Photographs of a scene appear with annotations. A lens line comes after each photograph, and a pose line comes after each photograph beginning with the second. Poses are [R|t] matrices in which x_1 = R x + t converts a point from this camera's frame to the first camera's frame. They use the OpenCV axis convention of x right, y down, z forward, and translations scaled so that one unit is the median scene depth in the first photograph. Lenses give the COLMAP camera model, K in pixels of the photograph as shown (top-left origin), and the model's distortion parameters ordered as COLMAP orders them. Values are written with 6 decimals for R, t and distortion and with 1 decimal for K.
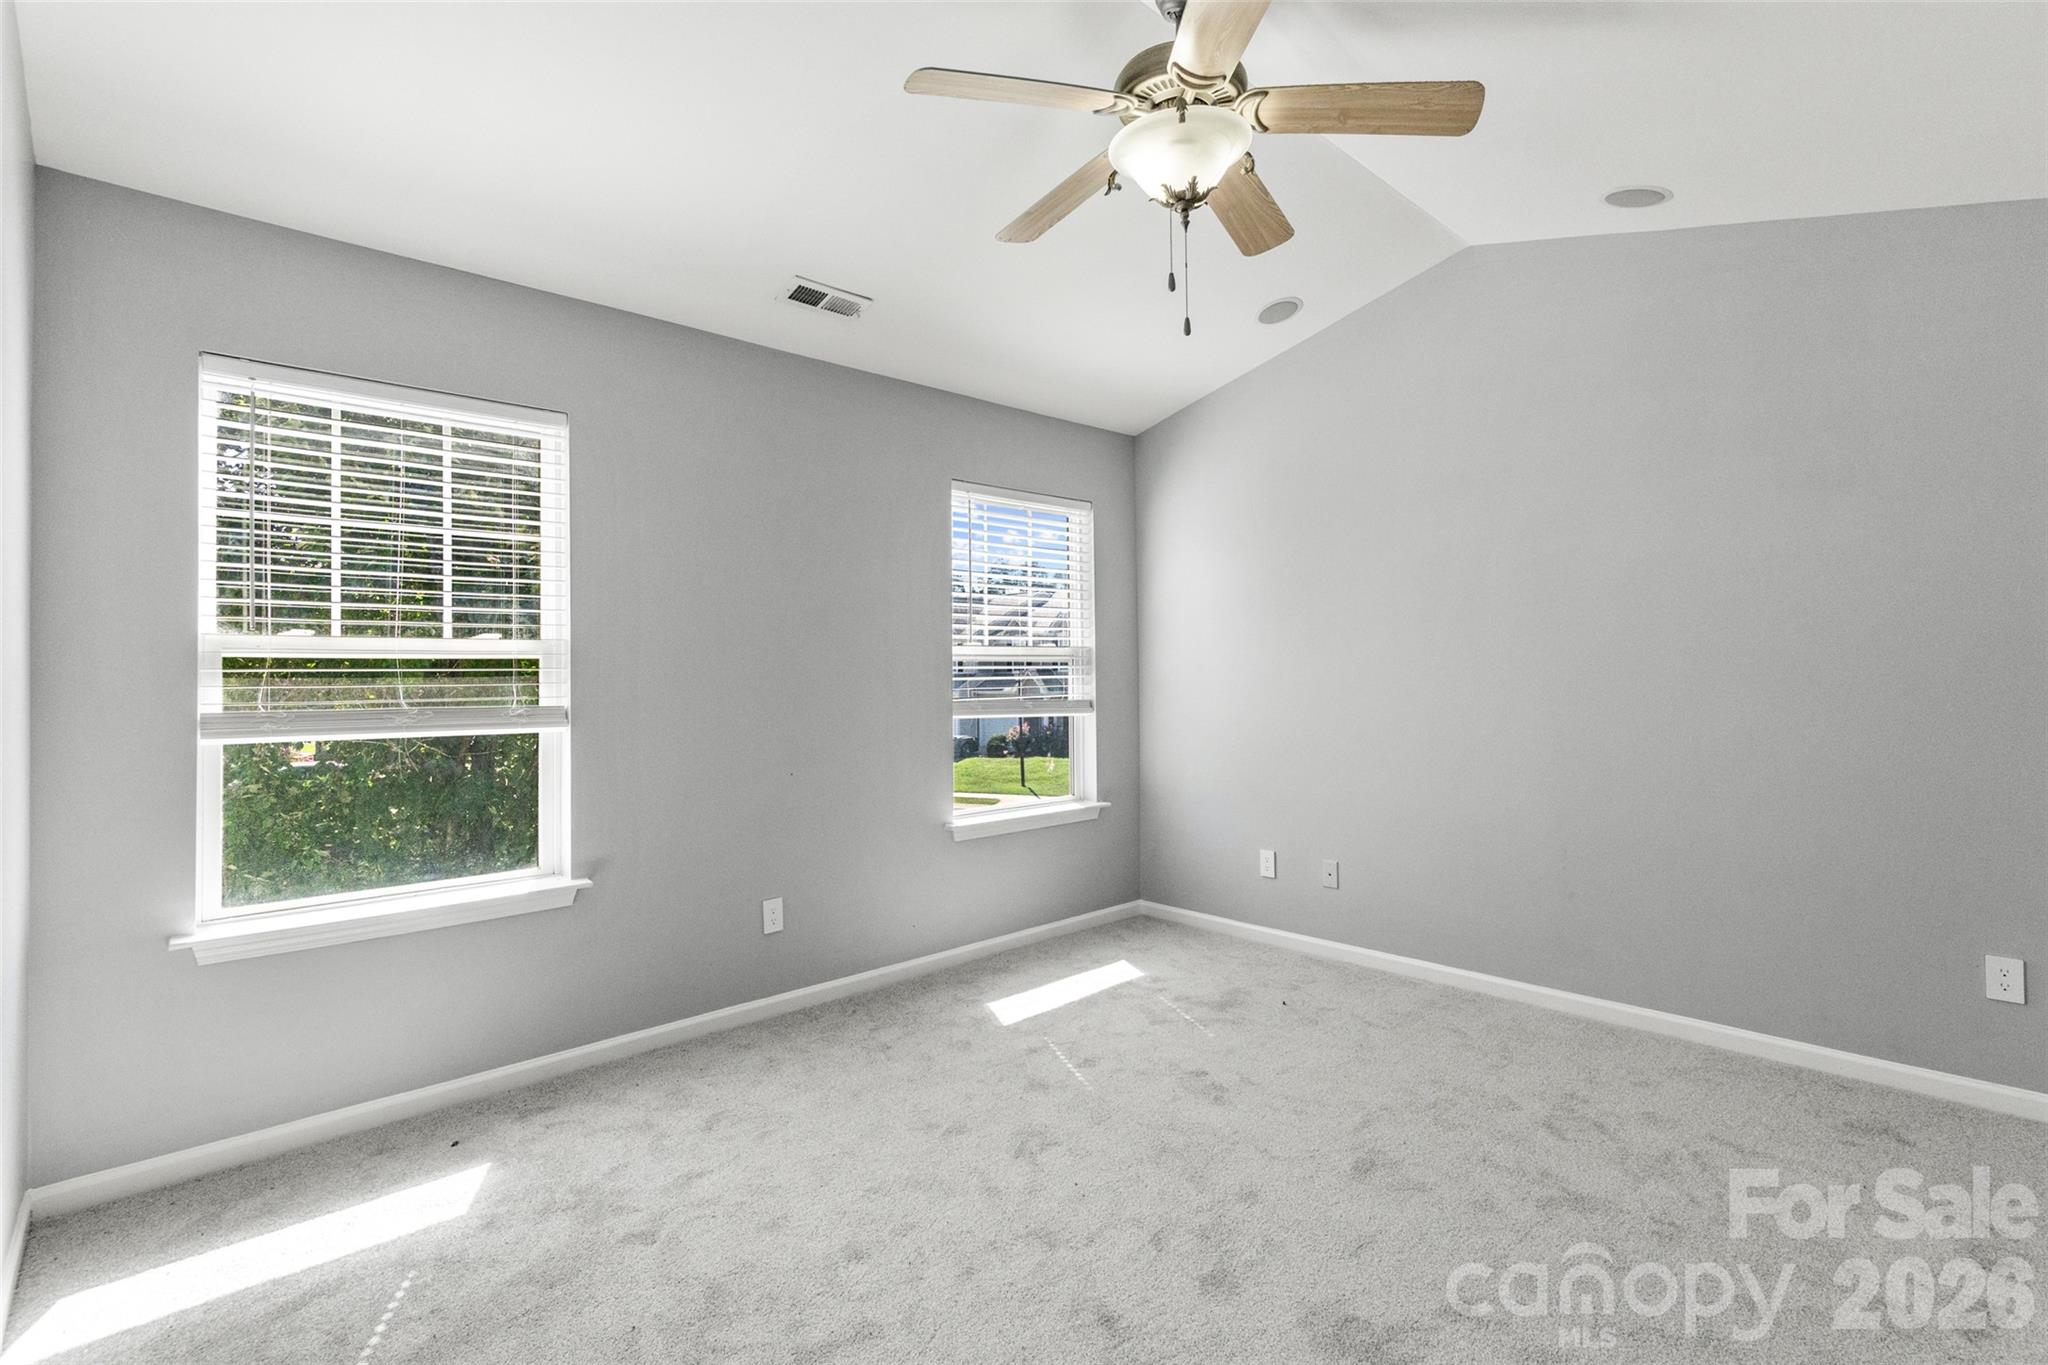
lens RADIAL K [[956.8, 0, 1030.4], [0, 956.8, 680.6], [0, 0, 1]] dist [-0.004562, -0.000366]
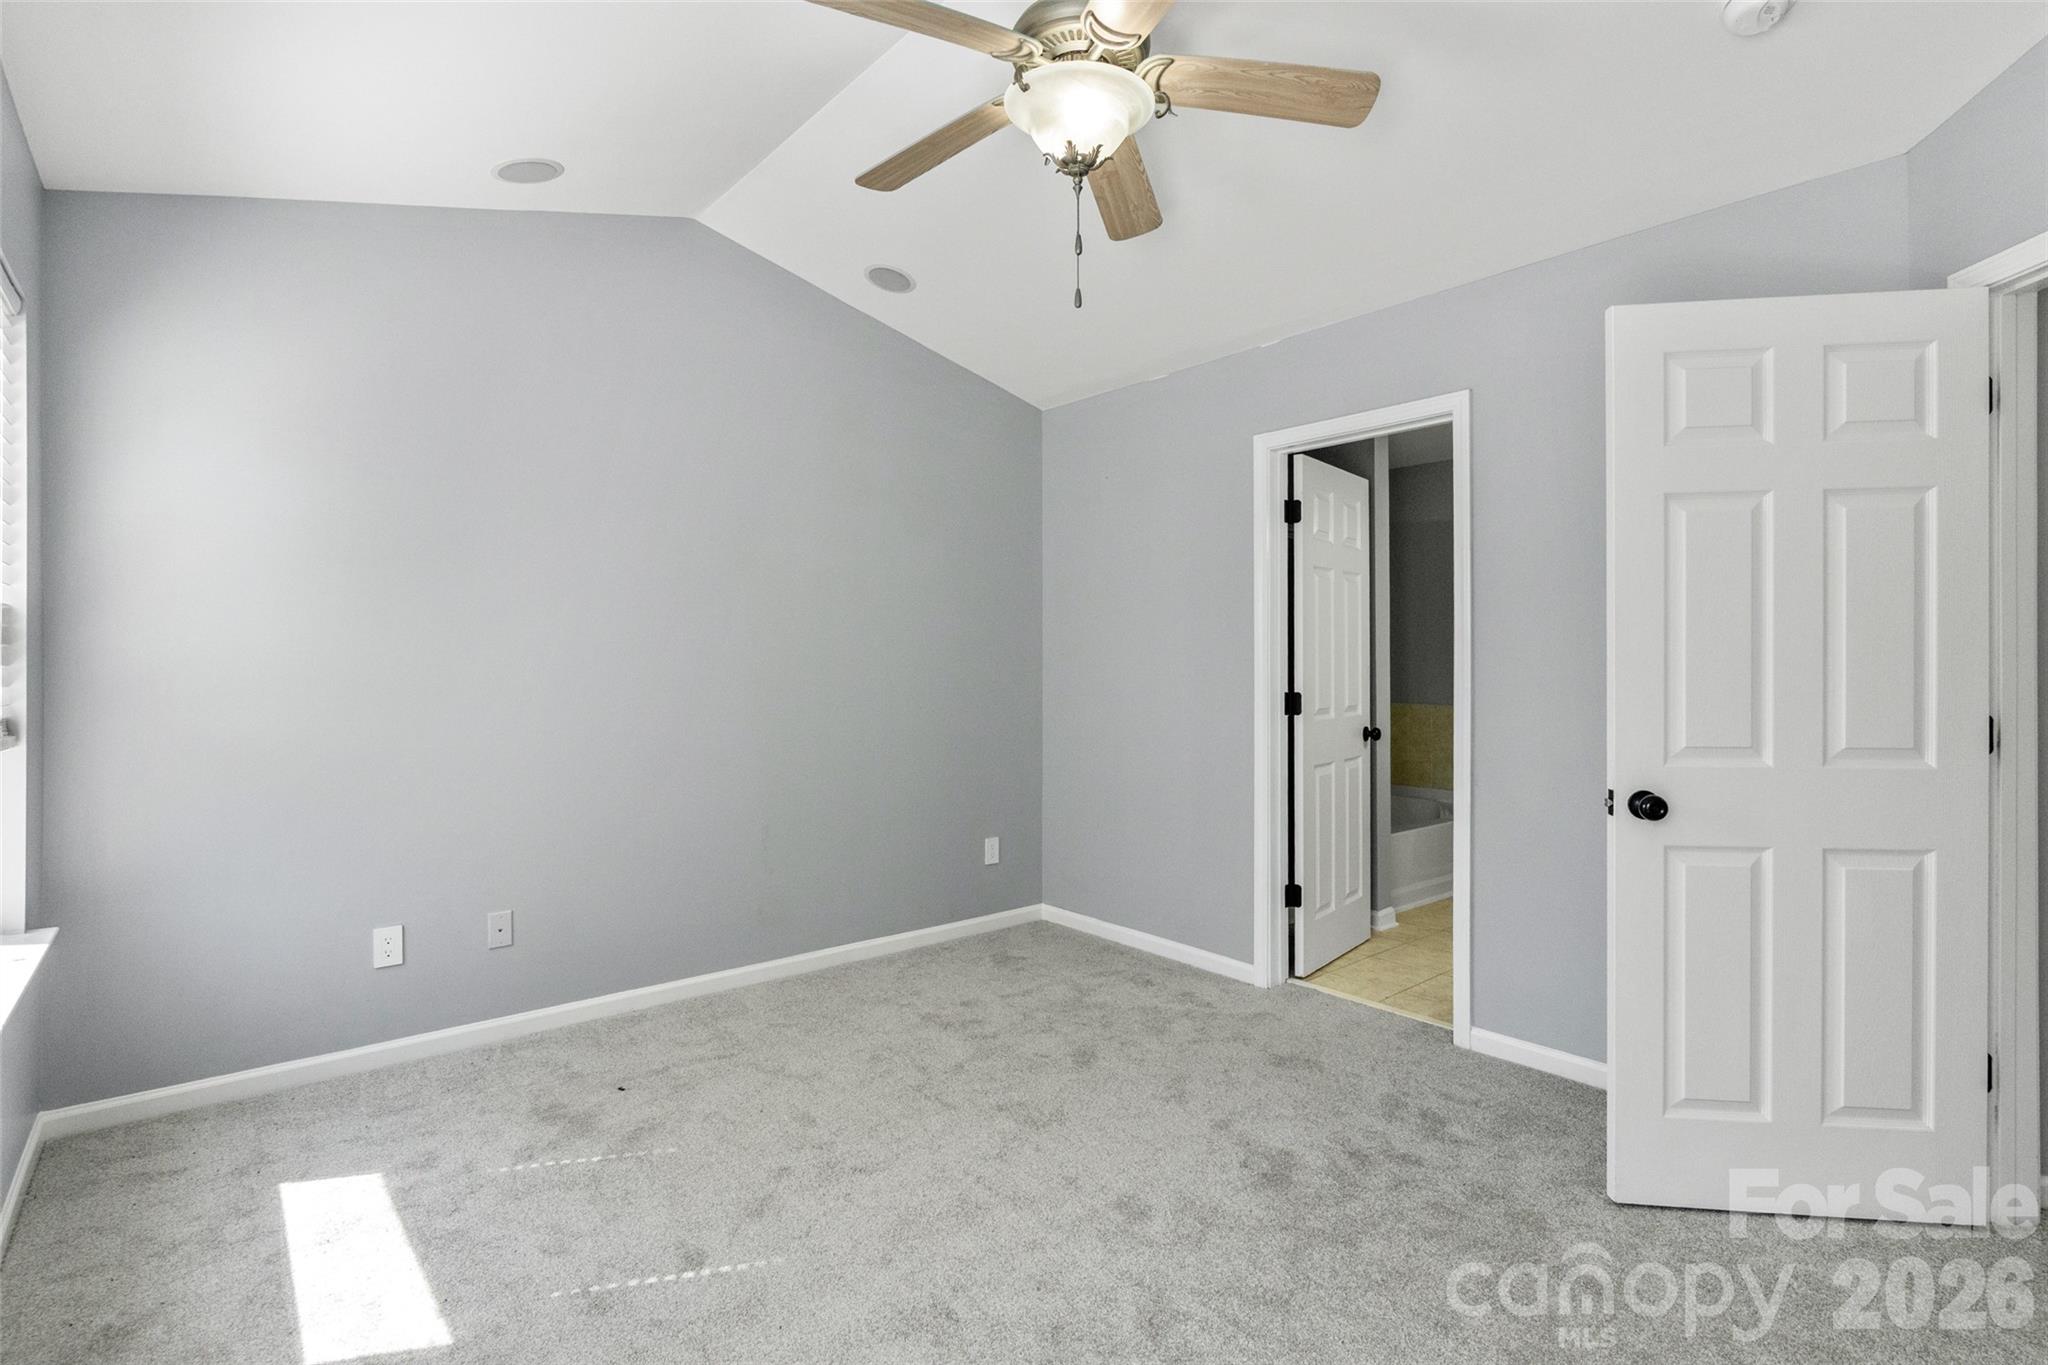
lens RADIAL K [[956.8, 0, 1030.4], [0, 956.8, 680.6], [0, 0, 1]] dist [-0.004562, -0.000366]
pose [[0.058429, -0.006504, 0.998270, -0.471467], [0.006495, 0.999960, 0.006135, 0.002391], [-0.998270, 0.006125, 0.058469, 0.598844]]
